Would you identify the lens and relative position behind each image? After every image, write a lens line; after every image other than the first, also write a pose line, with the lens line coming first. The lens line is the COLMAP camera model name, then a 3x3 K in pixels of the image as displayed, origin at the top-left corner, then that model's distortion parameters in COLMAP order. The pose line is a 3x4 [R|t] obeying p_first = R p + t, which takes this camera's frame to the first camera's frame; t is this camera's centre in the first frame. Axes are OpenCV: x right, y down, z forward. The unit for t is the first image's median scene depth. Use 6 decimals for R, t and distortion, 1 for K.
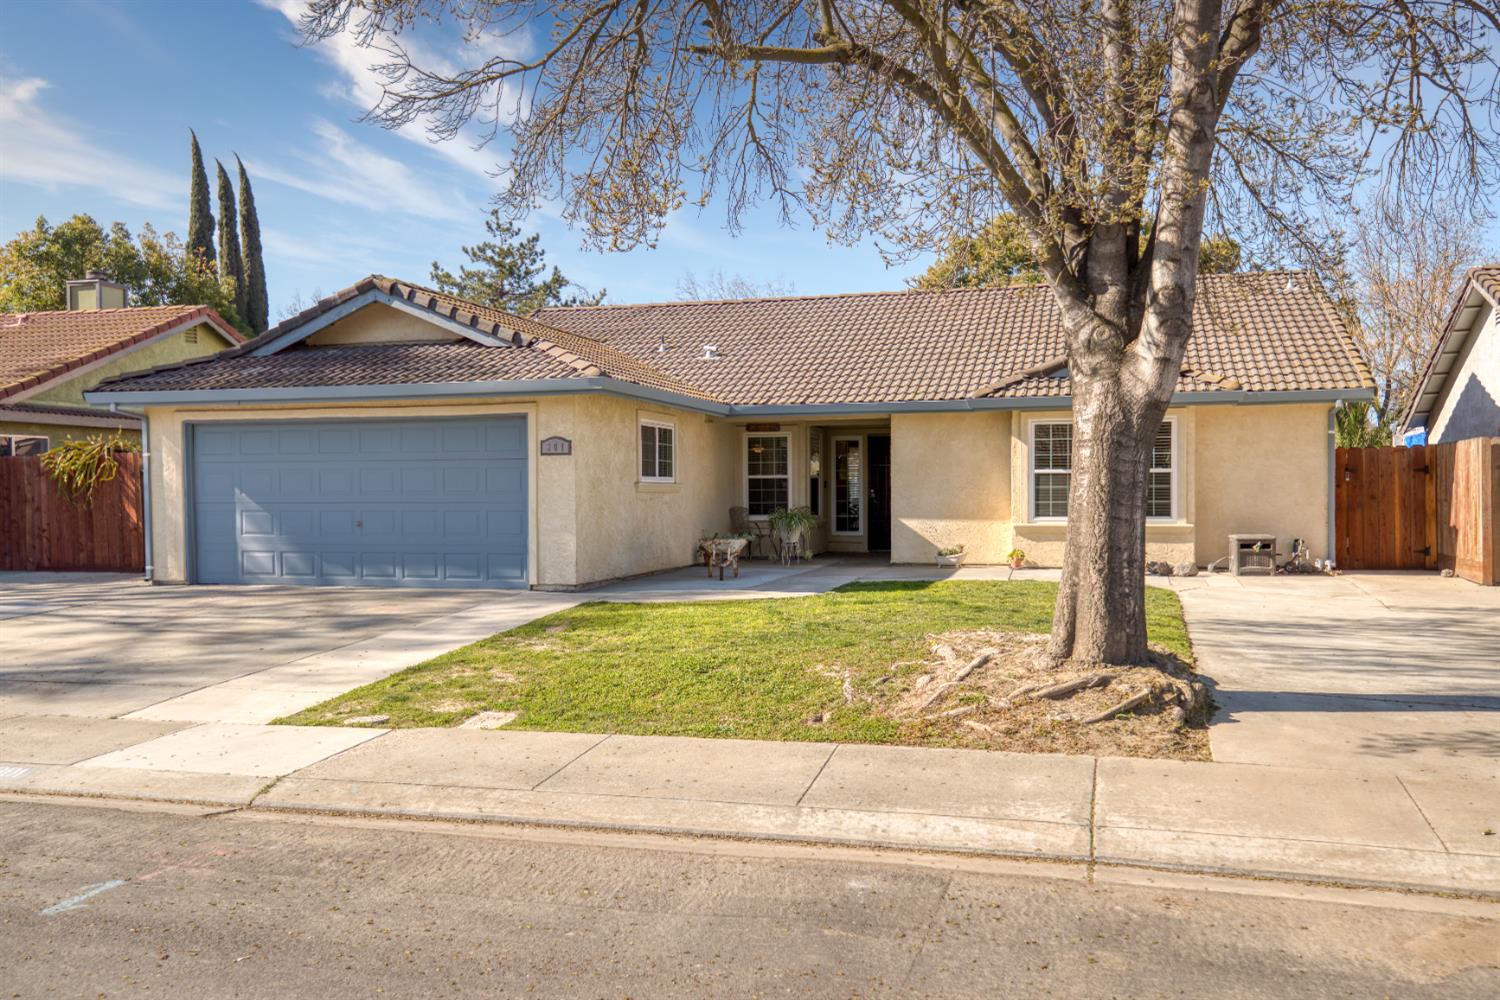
lens RADIAL K [[1297.1, 0, 750.0], [0, 1297.1, 500.0], [0, 0, 1]] dist [0.039211, 0.005314]
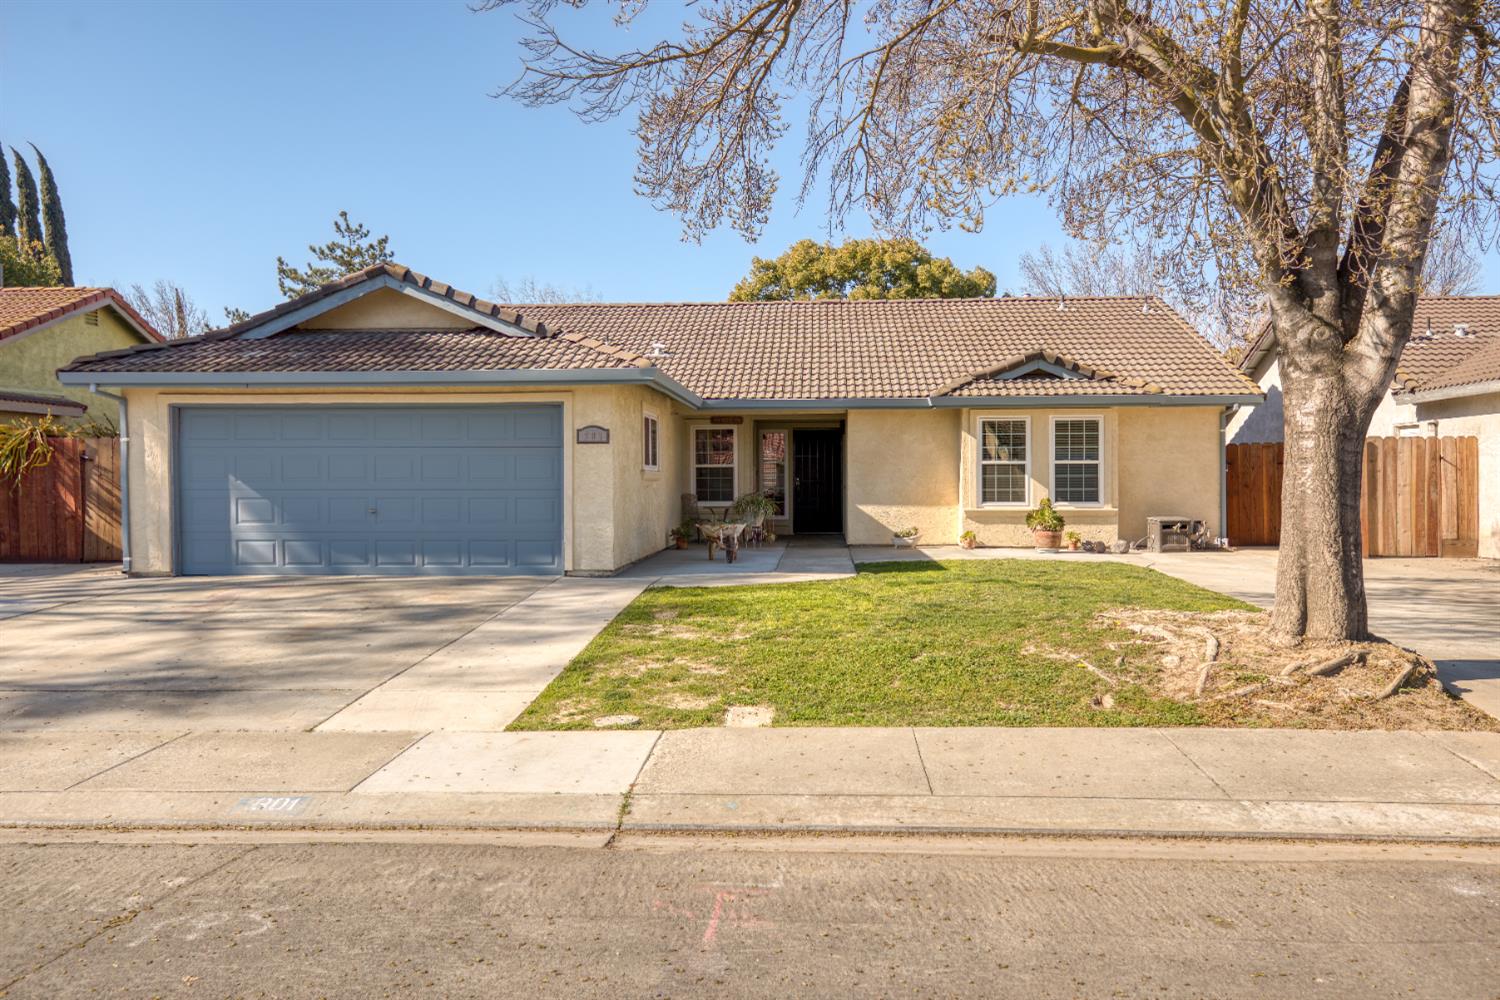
lens RADIAL K [[1118.7, 0, 750.2], [0, 1118.7, 470.8], [0, 0, 1]] dist [0.034010, -0.000673]
pose [[0.973479, 0.004061, 0.228740, -0.223494], [-0.000693, 0.999890, -0.014800, 0.000059], [-0.228775, 0.014249, 0.973375, 0.108518]]
